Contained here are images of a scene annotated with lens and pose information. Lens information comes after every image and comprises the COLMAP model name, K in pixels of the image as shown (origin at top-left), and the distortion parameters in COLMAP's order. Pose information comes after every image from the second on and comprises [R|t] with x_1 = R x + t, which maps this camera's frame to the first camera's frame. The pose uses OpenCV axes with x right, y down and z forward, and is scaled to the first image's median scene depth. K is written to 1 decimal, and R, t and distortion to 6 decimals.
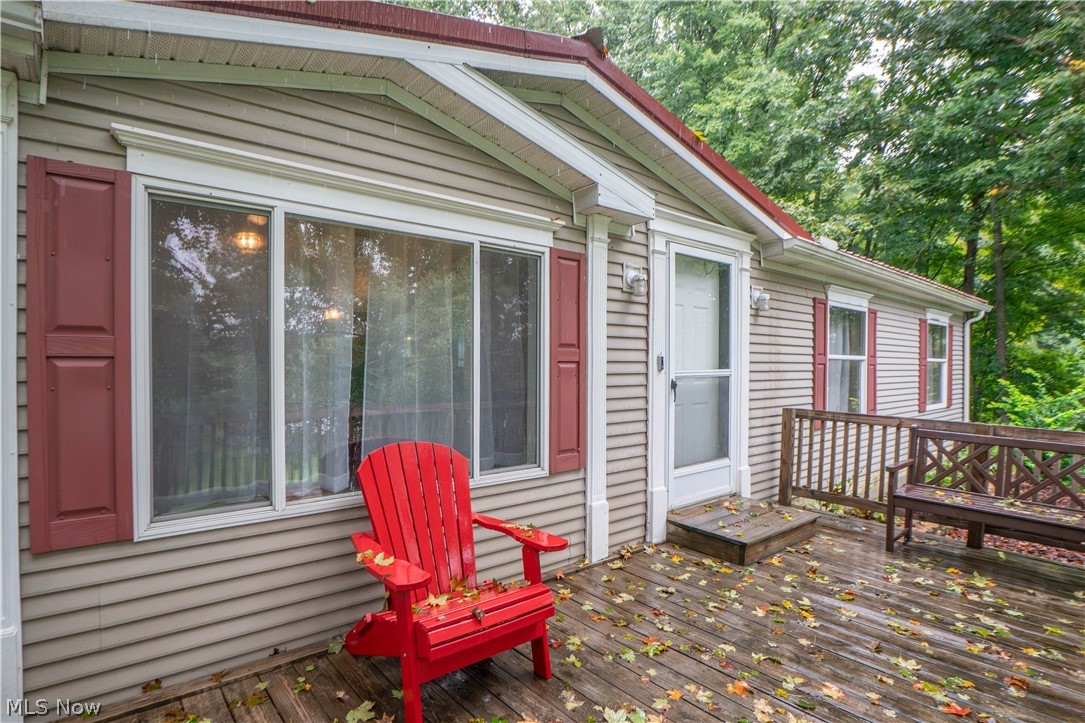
lens RADIAL K [[548.6, 0, 517.3], [0, 548.6, 355.7], [0, 0, 1]] dist [-0.020009, 0.000915]
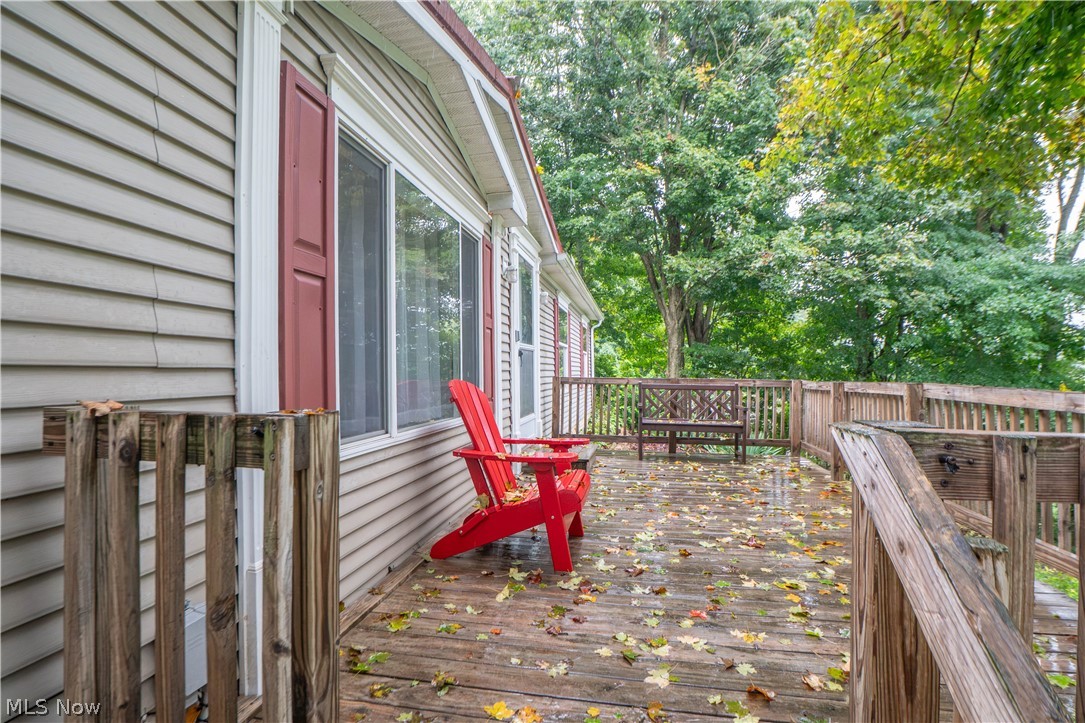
lens RADIAL K [[548.6, 0, 517.3], [0, 548.6, 355.7], [0, 0, 1]] dist [-0.020009, 0.000915]
pose [[0.777474, 0.007617, 0.628869, -0.468443], [0.001941, 0.999893, -0.014510, 0.066313], [-0.628912, 0.012502, 0.777376, -0.007835]]
